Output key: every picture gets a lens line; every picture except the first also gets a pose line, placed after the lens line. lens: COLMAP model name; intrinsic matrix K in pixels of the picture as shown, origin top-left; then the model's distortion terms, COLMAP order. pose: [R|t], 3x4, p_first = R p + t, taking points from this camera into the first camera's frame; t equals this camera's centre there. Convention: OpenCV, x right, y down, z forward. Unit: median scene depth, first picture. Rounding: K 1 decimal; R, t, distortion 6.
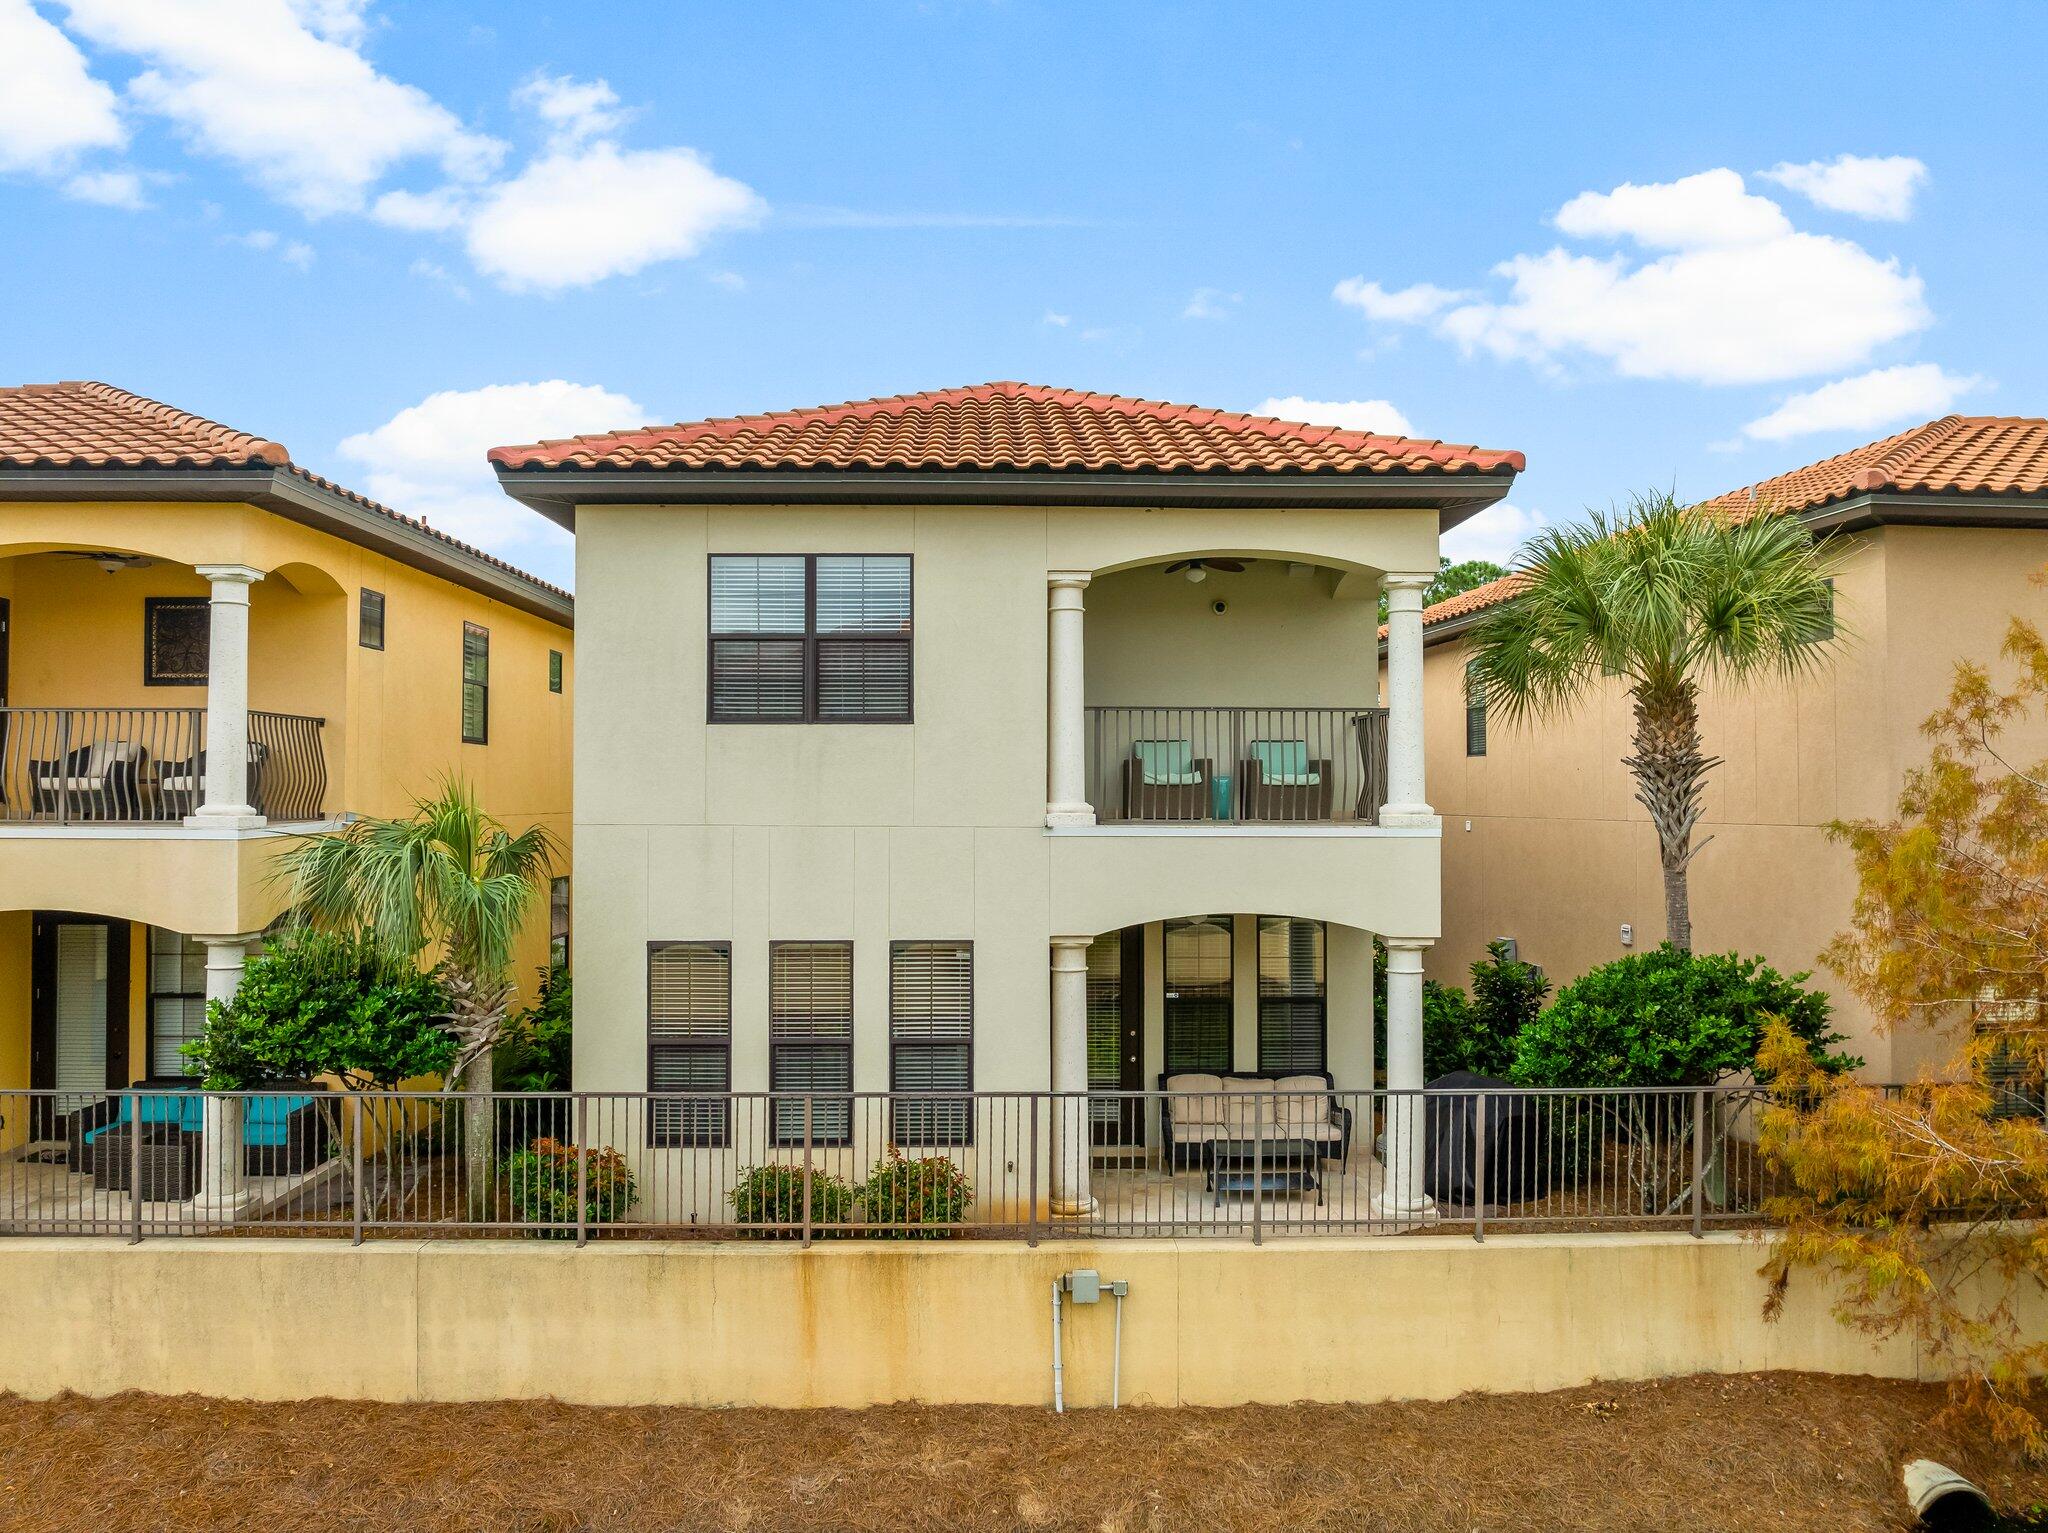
lens RADIAL K [[1489.2, 0, 1024.4], [0, 1489.2, 792.6], [0, 0, 1]] dist [0.002154, 0.000844]
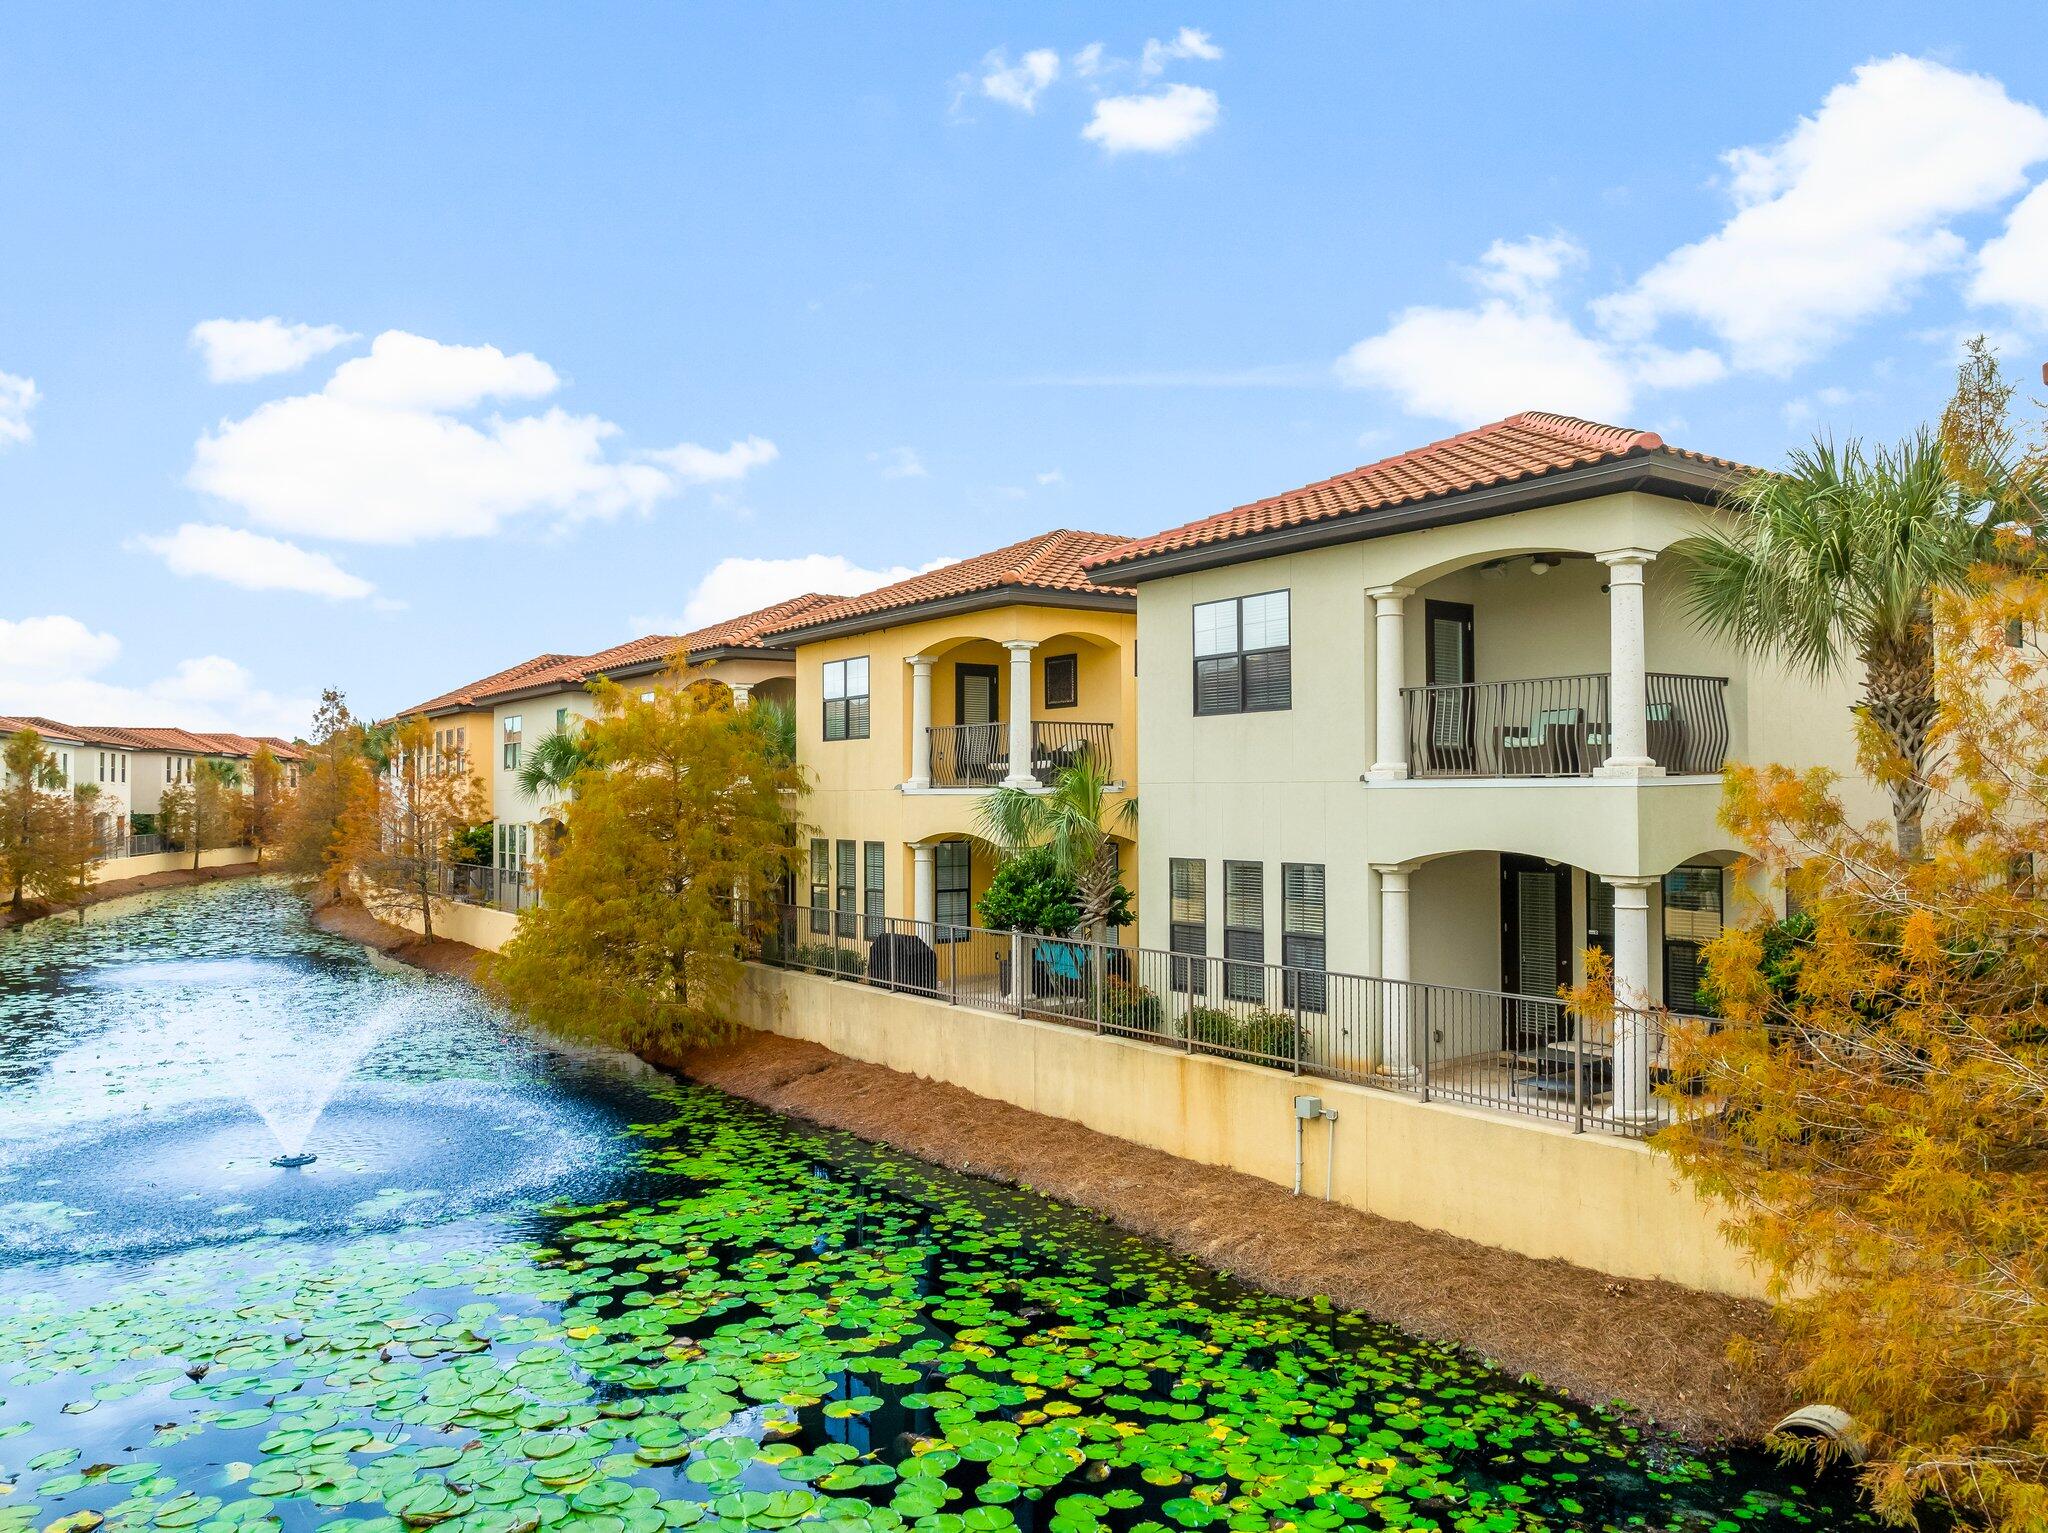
lens RADIAL K [[1427.4, 0, 1024.0], [0, 1427.4, 766.5], [0, 0, 1]] dist [-0.002508, 0.000034]
pose [[0.579391, -0.013476, -0.814939, 0.873884], [0.026578, 0.999644, 0.002365, -0.002522], [0.814617, -0.023030, 0.579542, 0.005749]]
